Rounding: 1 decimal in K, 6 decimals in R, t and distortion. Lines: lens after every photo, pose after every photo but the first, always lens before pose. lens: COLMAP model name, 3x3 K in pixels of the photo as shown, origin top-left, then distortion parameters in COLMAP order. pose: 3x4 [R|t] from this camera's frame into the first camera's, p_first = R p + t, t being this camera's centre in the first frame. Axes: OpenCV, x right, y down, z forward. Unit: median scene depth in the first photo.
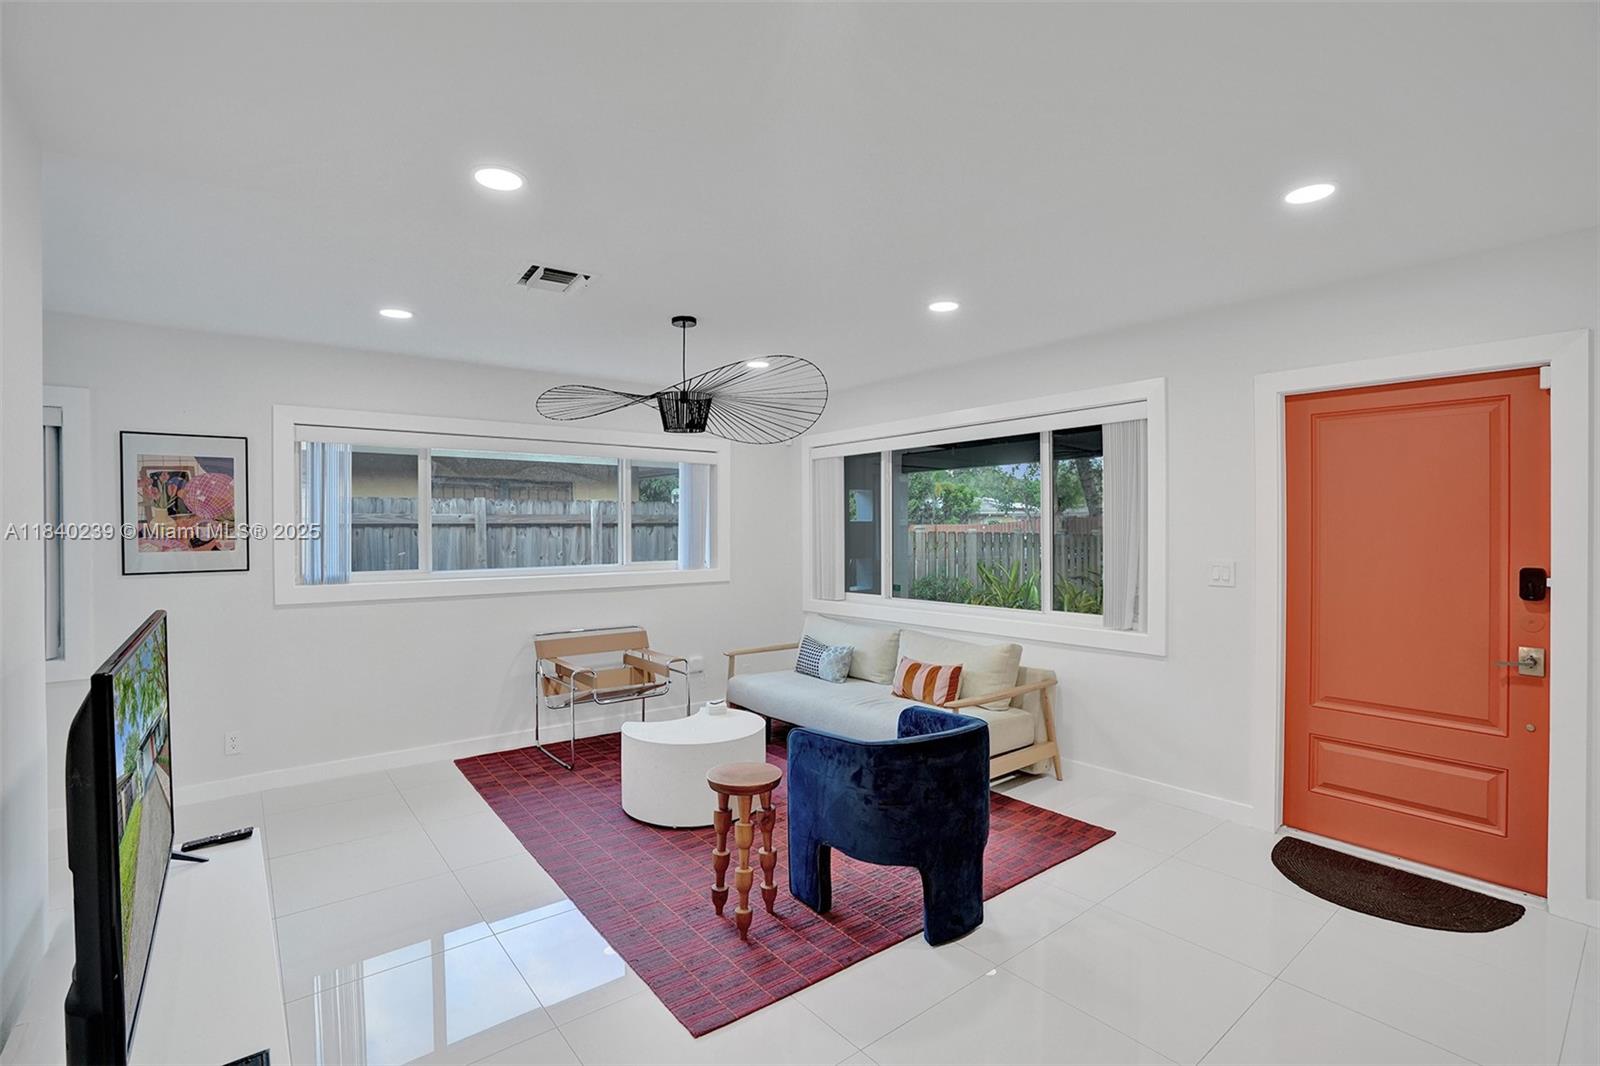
lens RADIAL K [[757.2, 0, 801.9], [0, 757.2, 522.6], [0, 0, 1]] dist [0.001753, 0.000355]
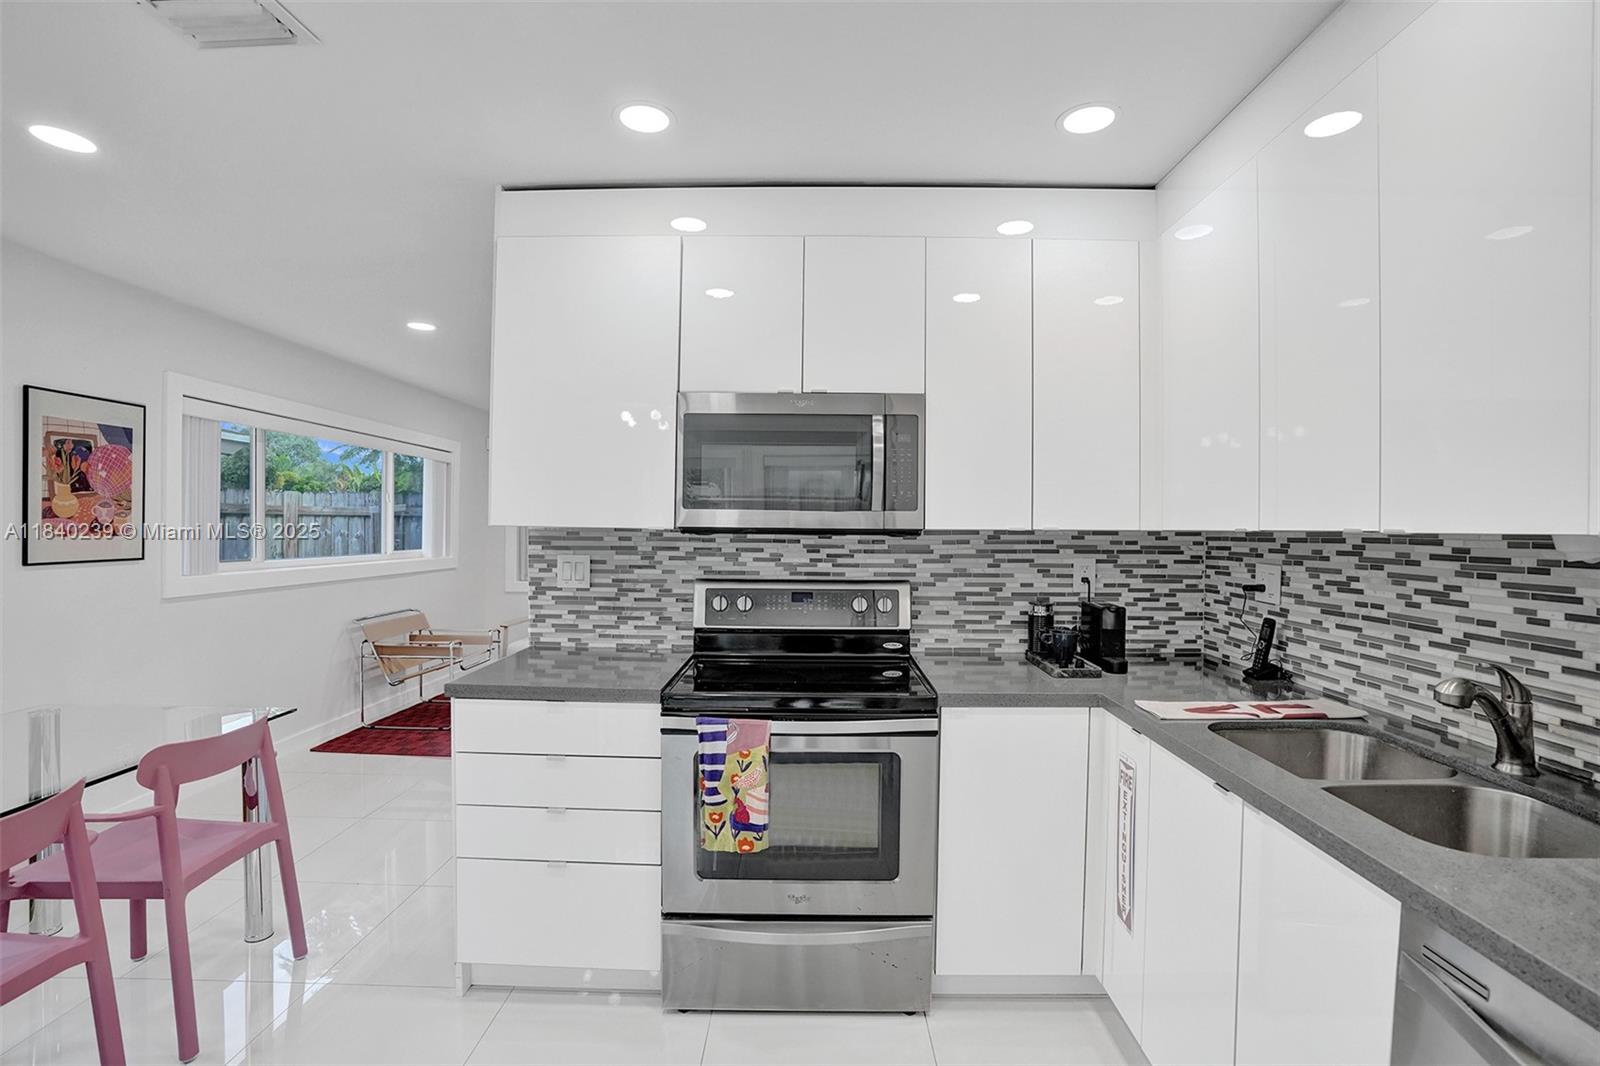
lens RADIAL K [[757.2, 0, 795.6], [0, 757.2, 534.3], [0, 0, 1]] dist [0.001753, 0.000355]
pose [[0.617541, 0.003366, 0.786532, -0.980162], [-0.014968, 0.999860, 0.007474, 0.017371], [-0.786396, -0.016388, 0.617505, -0.125282]]
